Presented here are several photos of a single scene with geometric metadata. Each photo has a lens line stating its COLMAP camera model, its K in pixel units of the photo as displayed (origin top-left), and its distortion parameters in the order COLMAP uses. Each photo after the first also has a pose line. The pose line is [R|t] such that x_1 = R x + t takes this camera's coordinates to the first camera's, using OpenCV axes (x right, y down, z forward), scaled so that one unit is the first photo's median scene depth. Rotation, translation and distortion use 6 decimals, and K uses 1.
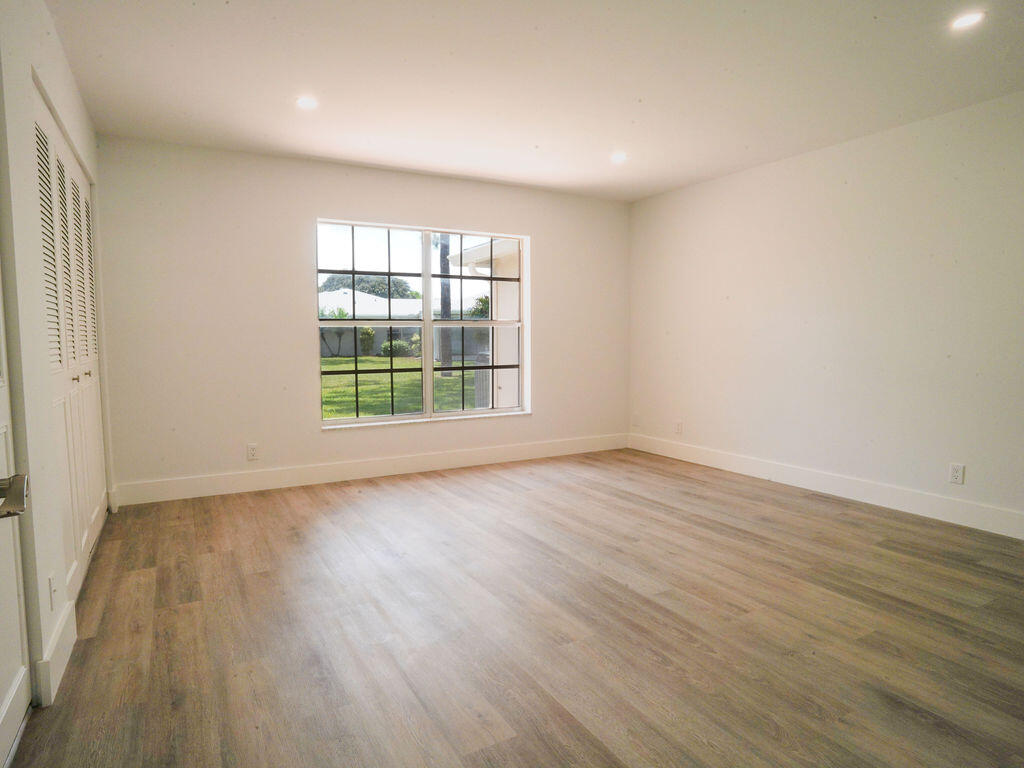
lens RADIAL K [[604.5, 0, 517.5], [0, 604.5, 384.4], [0, 0, 1]] dist [-0.075398, 0.039099]
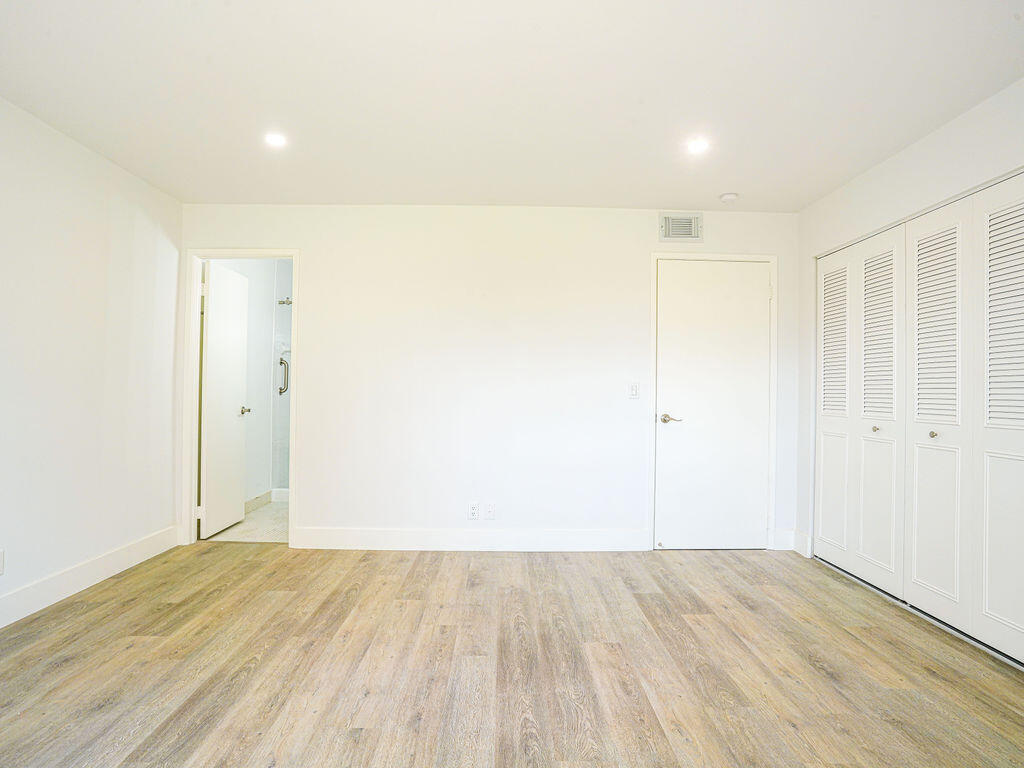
lens RADIAL K [[604.5, 0, 506.9], [0, 604.5, 379.6], [0, 0, 1]] dist [-0.075398, 0.039099]
pose [[-0.867331, -0.001851, 0.497728, -0.290727], [0.027217, 0.998321, 0.051141, -0.152188], [-0.496986, 0.057902, -0.865824, 1.820113]]
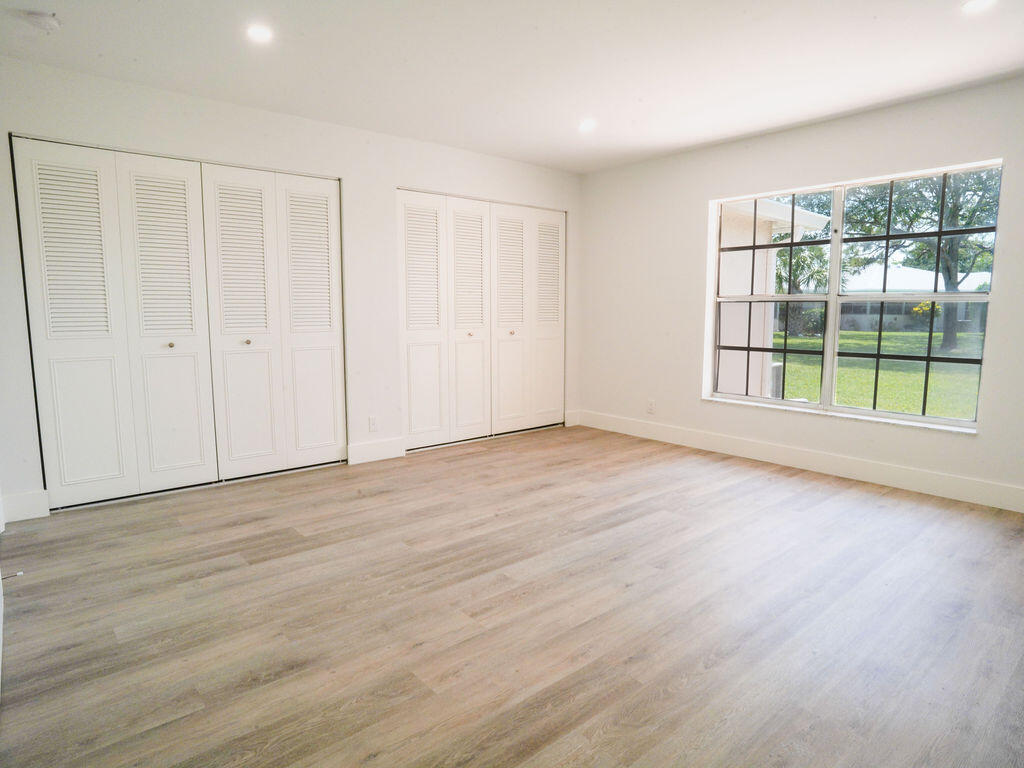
lens RADIAL K [[604.5, 0, 497.4], [0, 604.5, 392.1], [0, 0, 1]] dist [-0.075398, 0.039099]
pose [[0.158891, 0.134708, -0.978063, 1.186606], [-0.076519, 0.989349, 0.123832, -0.076812], [0.984327, 0.055164, 0.167506, 0.812072]]
